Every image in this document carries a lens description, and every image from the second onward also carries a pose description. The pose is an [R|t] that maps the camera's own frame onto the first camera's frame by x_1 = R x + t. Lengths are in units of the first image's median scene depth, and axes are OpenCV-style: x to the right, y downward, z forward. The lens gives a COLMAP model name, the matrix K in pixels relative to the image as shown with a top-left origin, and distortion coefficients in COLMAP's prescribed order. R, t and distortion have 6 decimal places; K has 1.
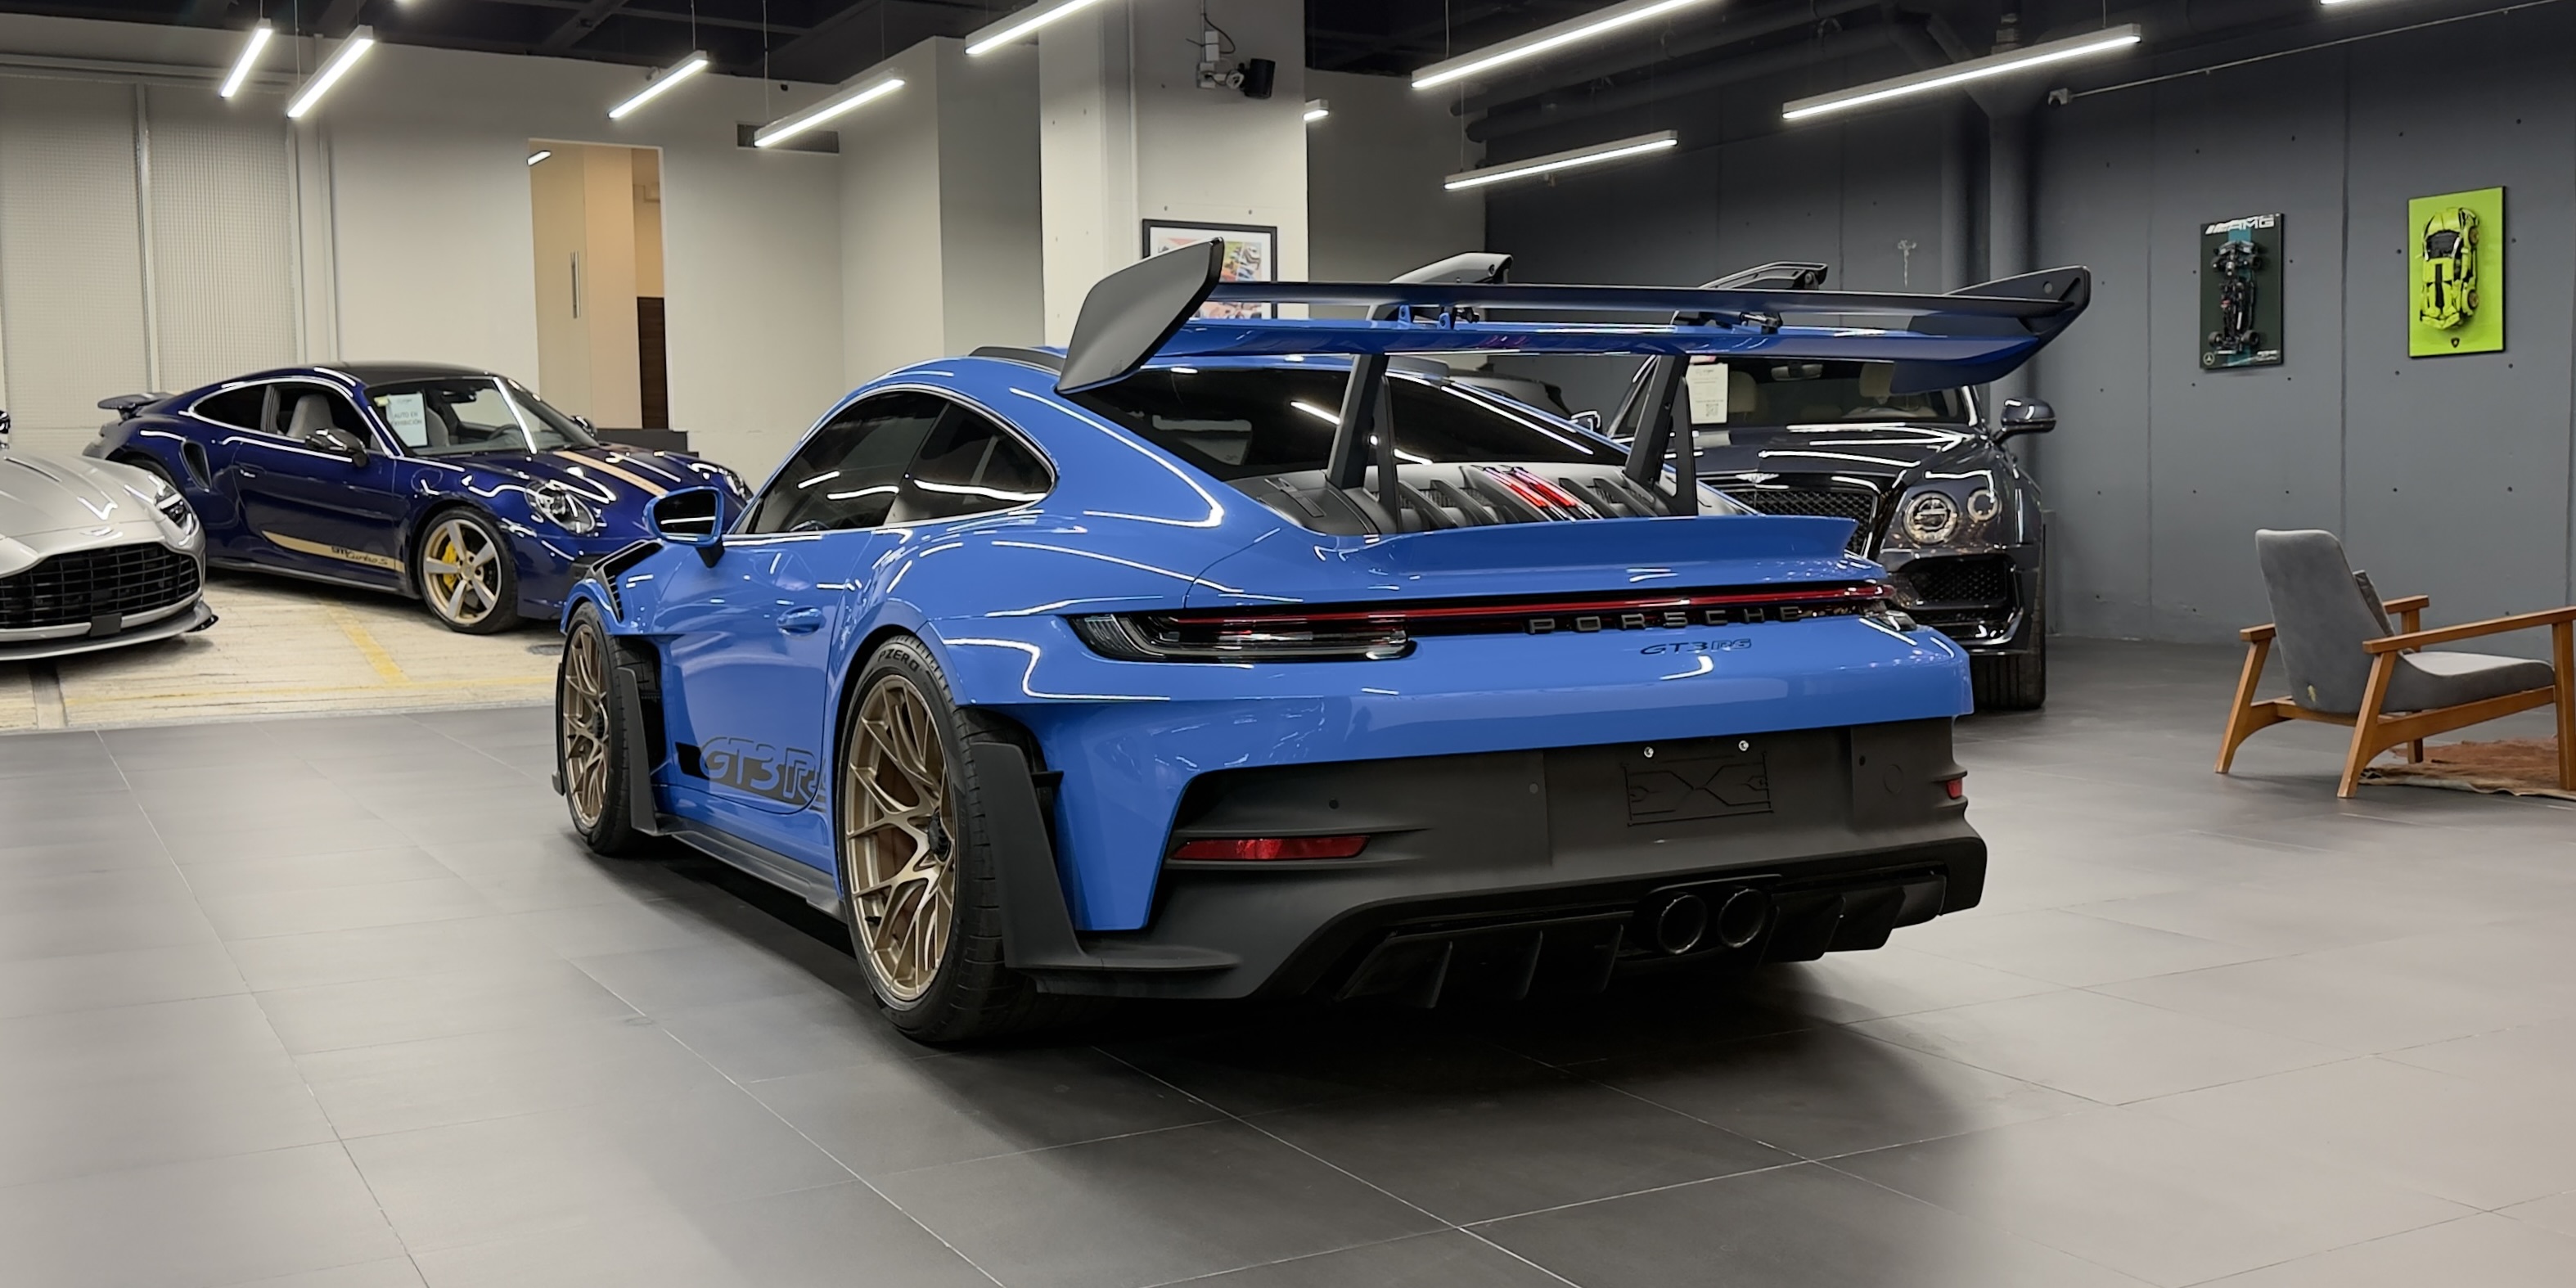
lens RADIAL K [[2549.5, 0, 1280.6], [0, 2549.5, 698.7], [0, 0, 1]] dist [0.273505, -0.620193]
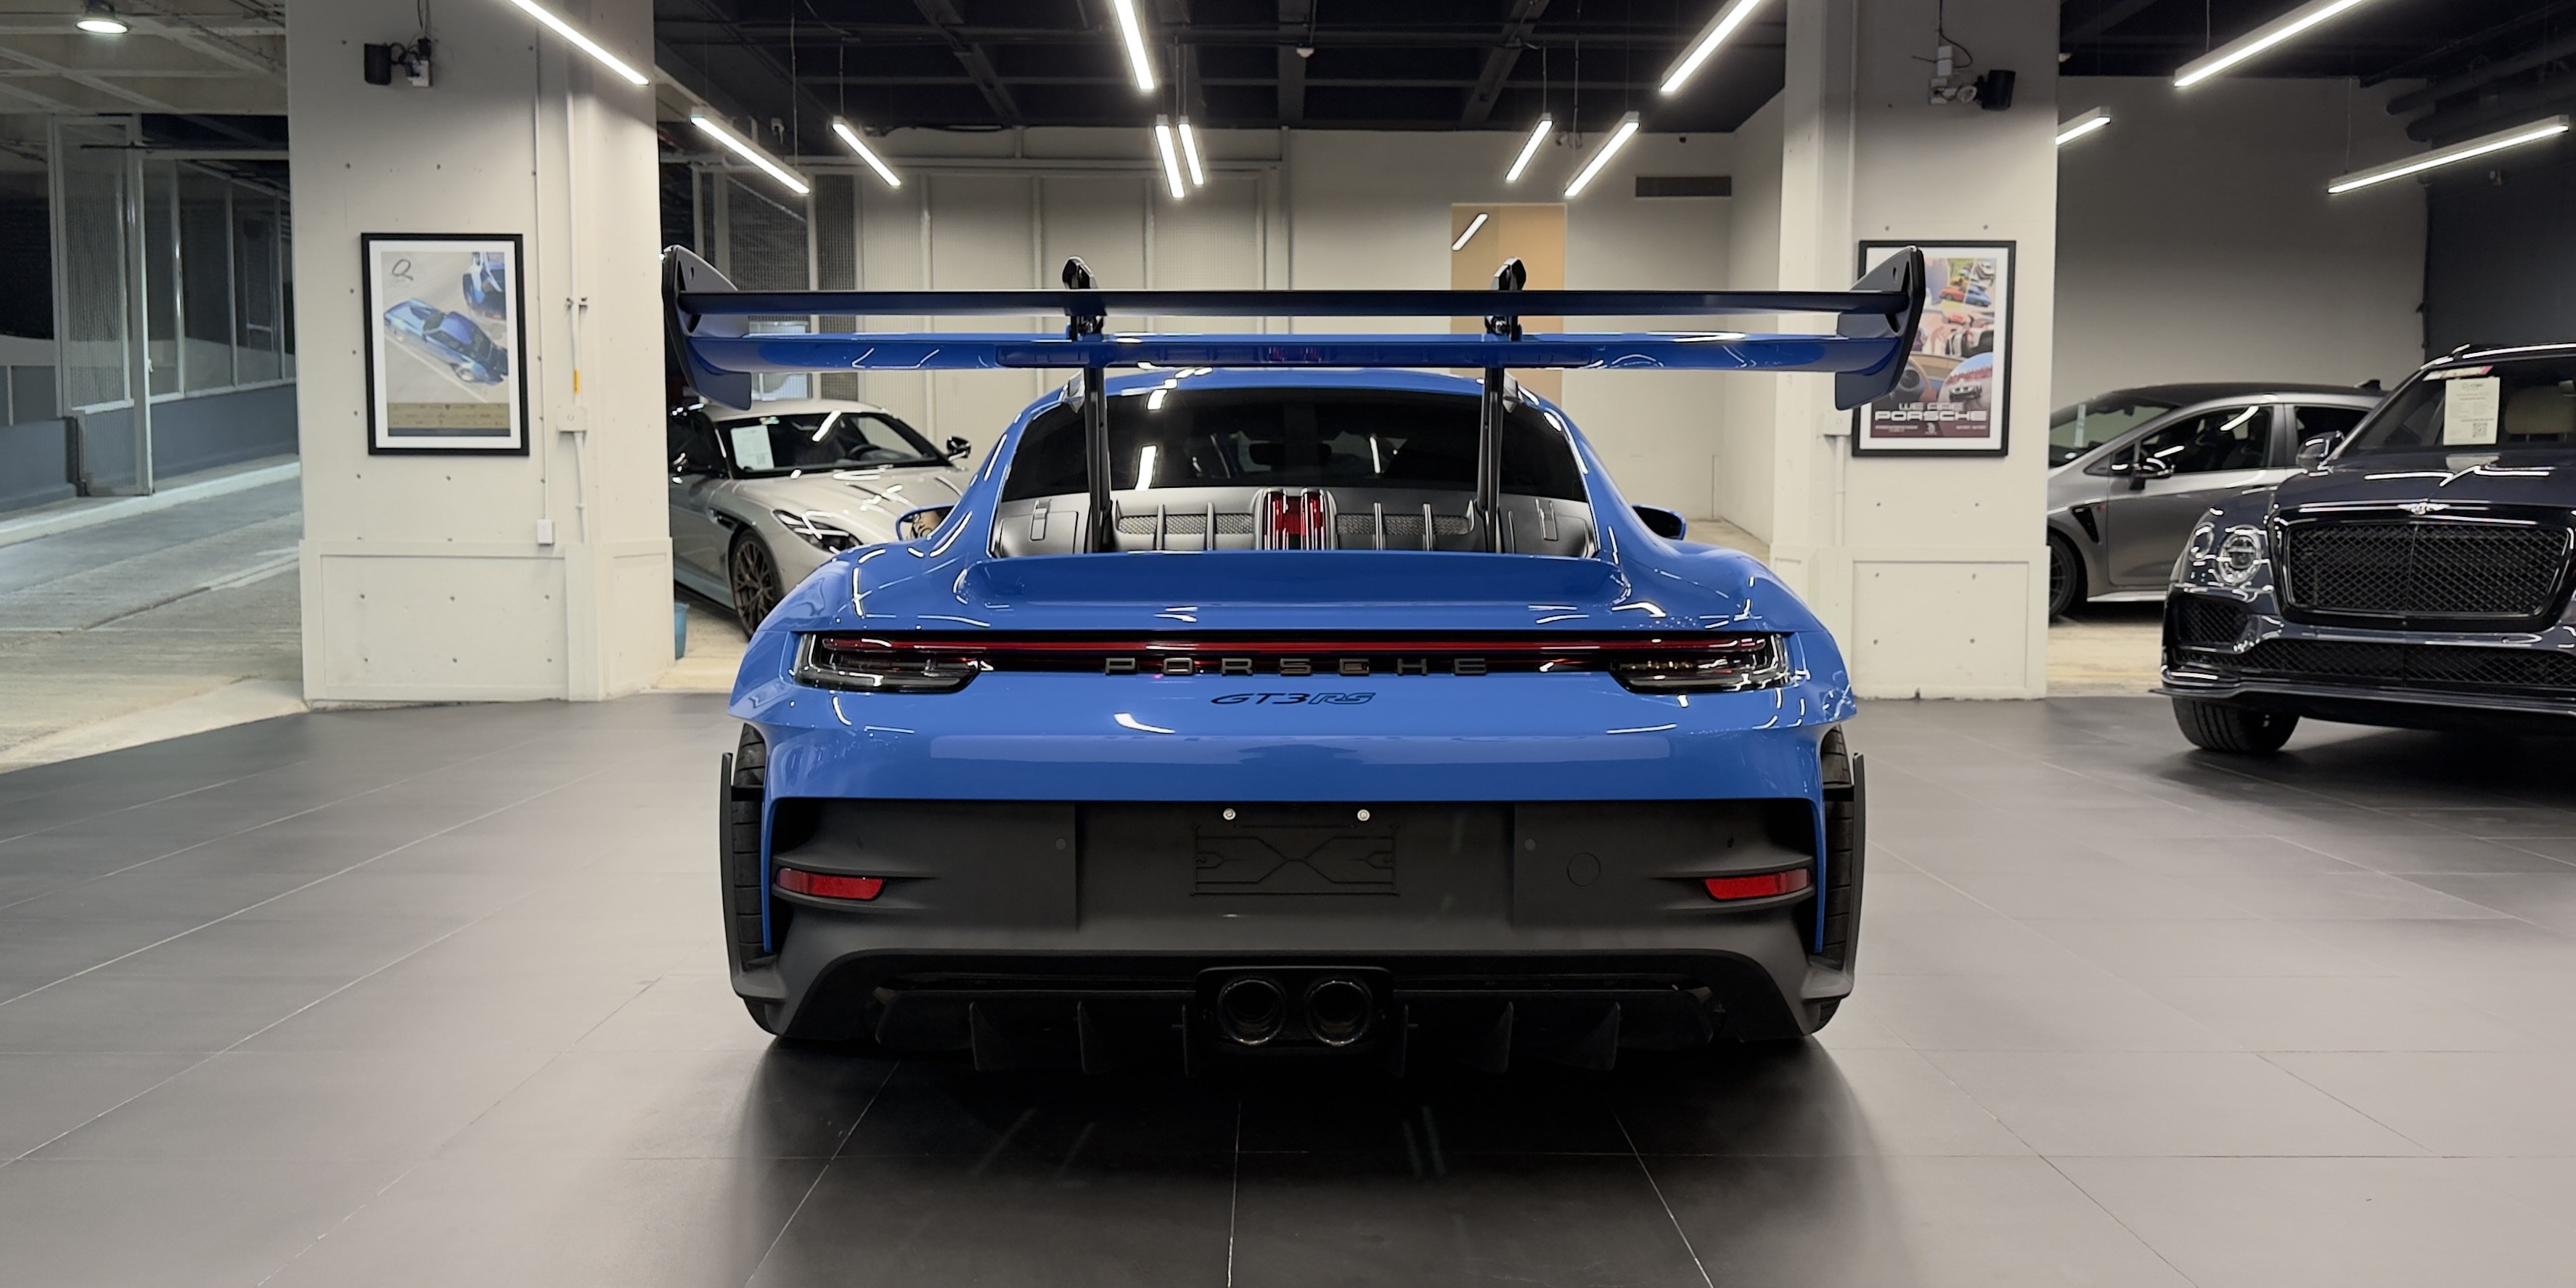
lens RADIAL K [[2290.9, 0, 1393.9], [0, 2290.9, 683.5], [0, 0, 1]] dist [0.138634, -0.114392]
pose [[0.874162, 0.052964, -0.482738, 0.234852], [-0.055292, 0.998426, 0.009419, -0.014230], [0.482477, 0.018457, 0.875714, 0.136402]]
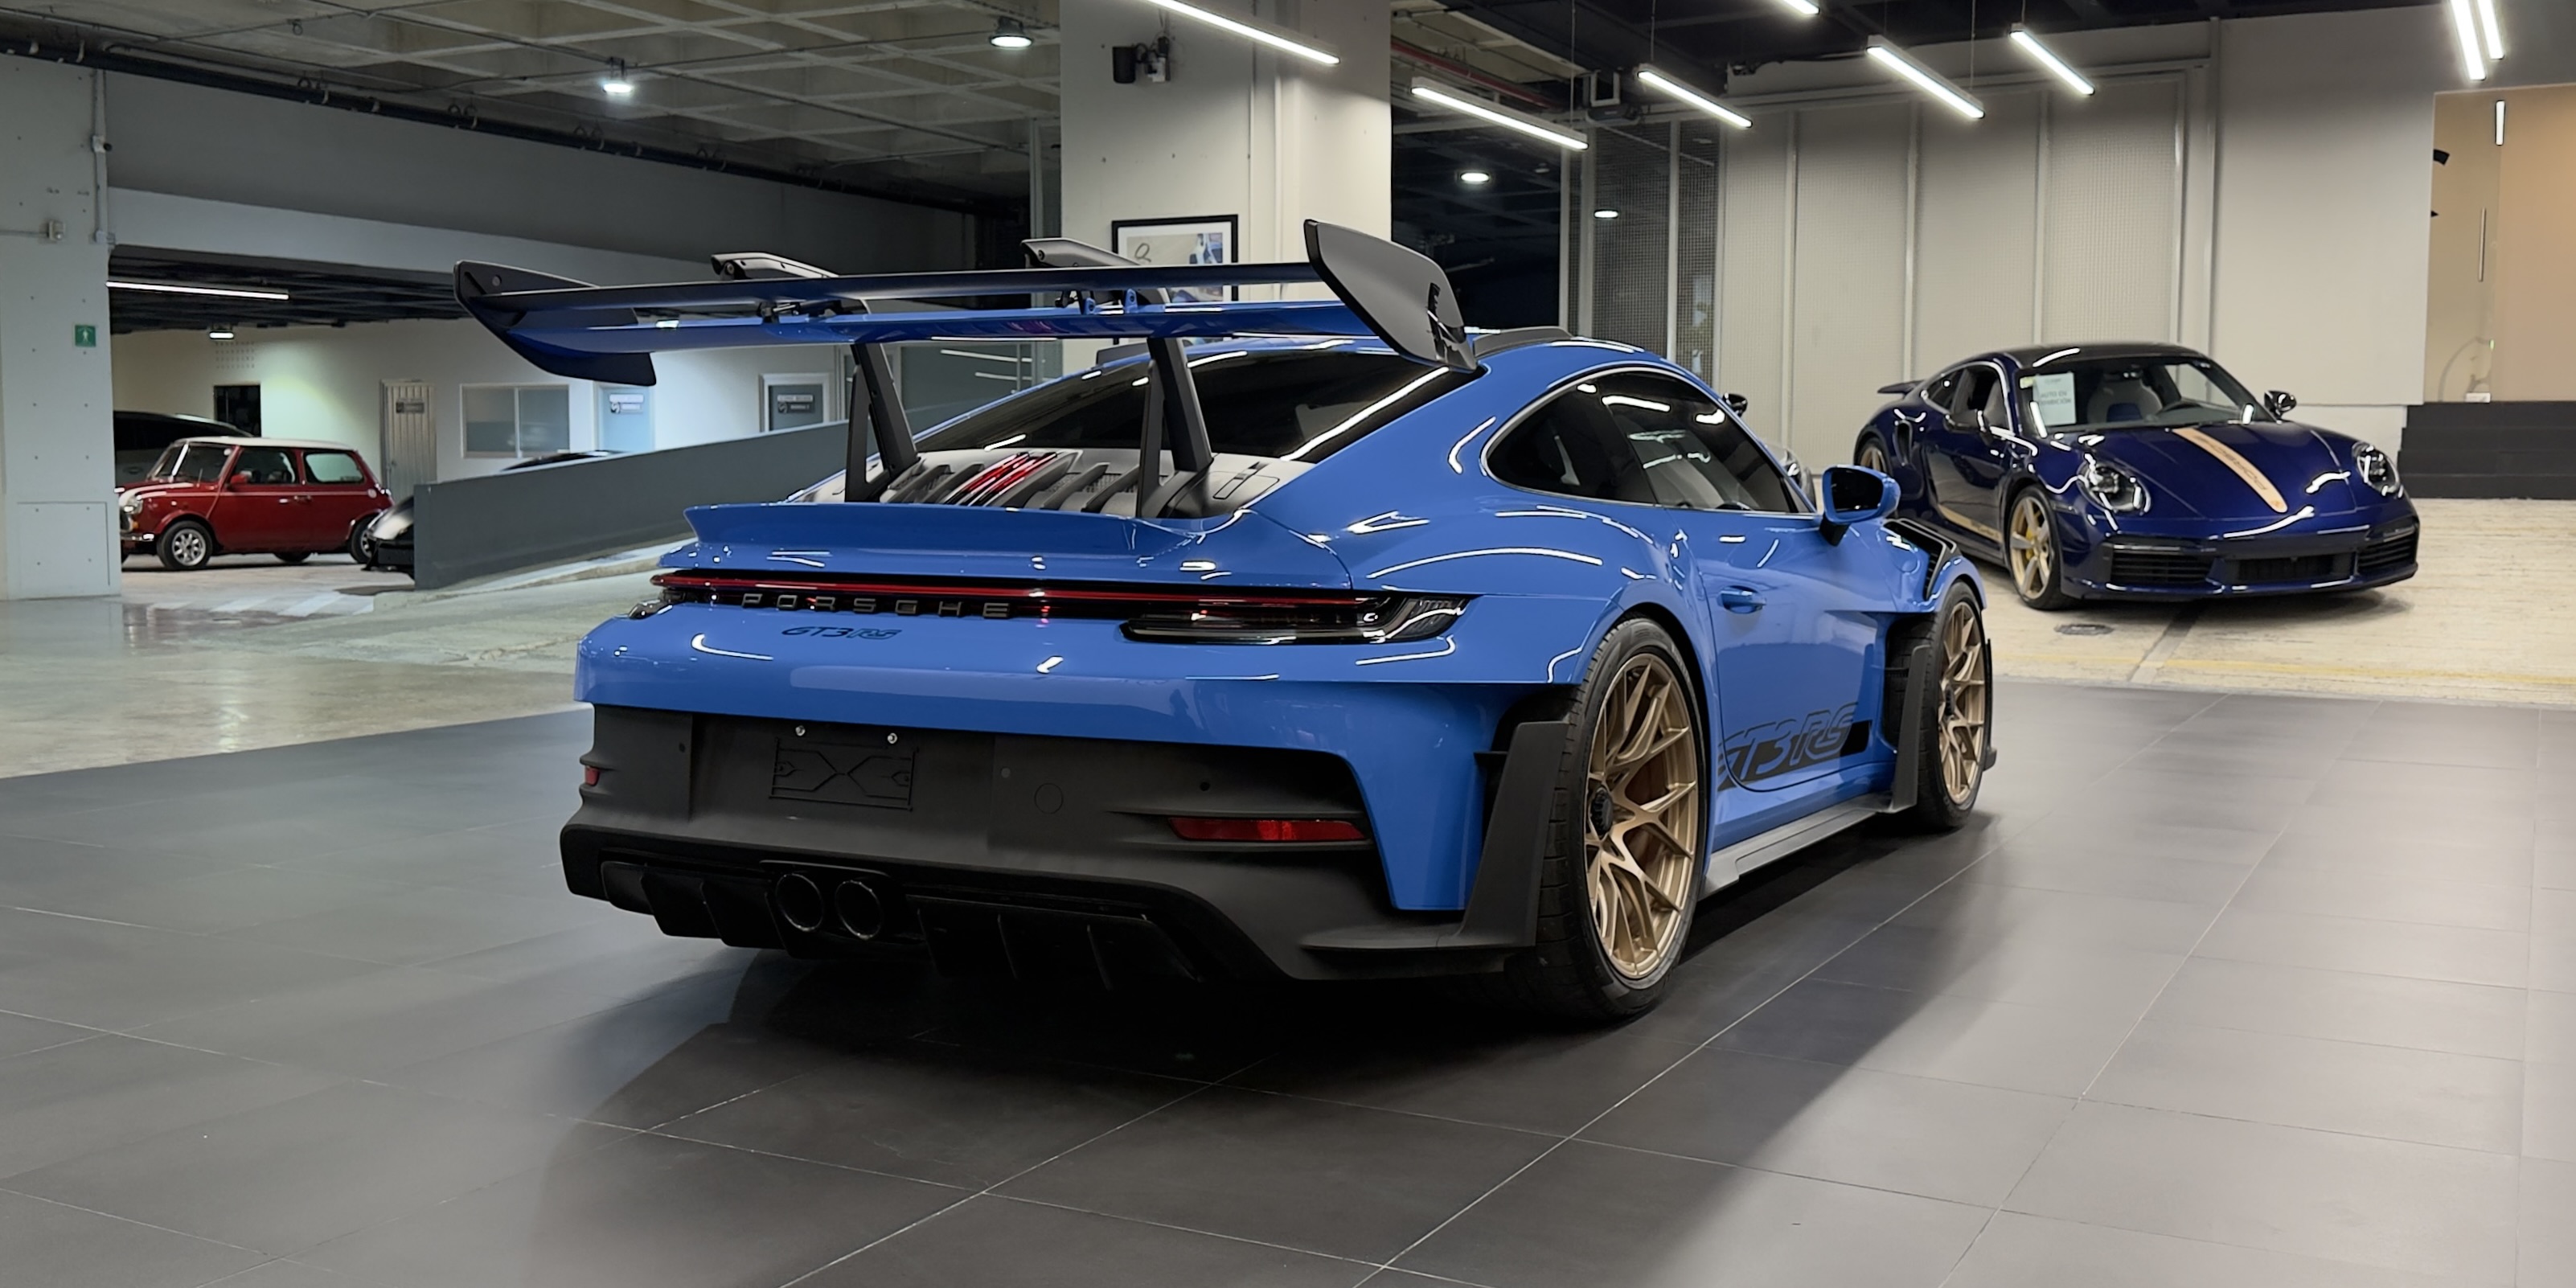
lens RADIAL K [[2549.5, 0, 1280.6], [0, 2549.5, 698.7], [0, 0, 1]] dist [0.273505, -0.620193]
pose [[0.503669, 0.094575, -0.858704, 0.458124], [-0.085736, 0.994555, 0.059249, -0.028237], [0.859632, 0.043780, 0.509035, 0.263156]]
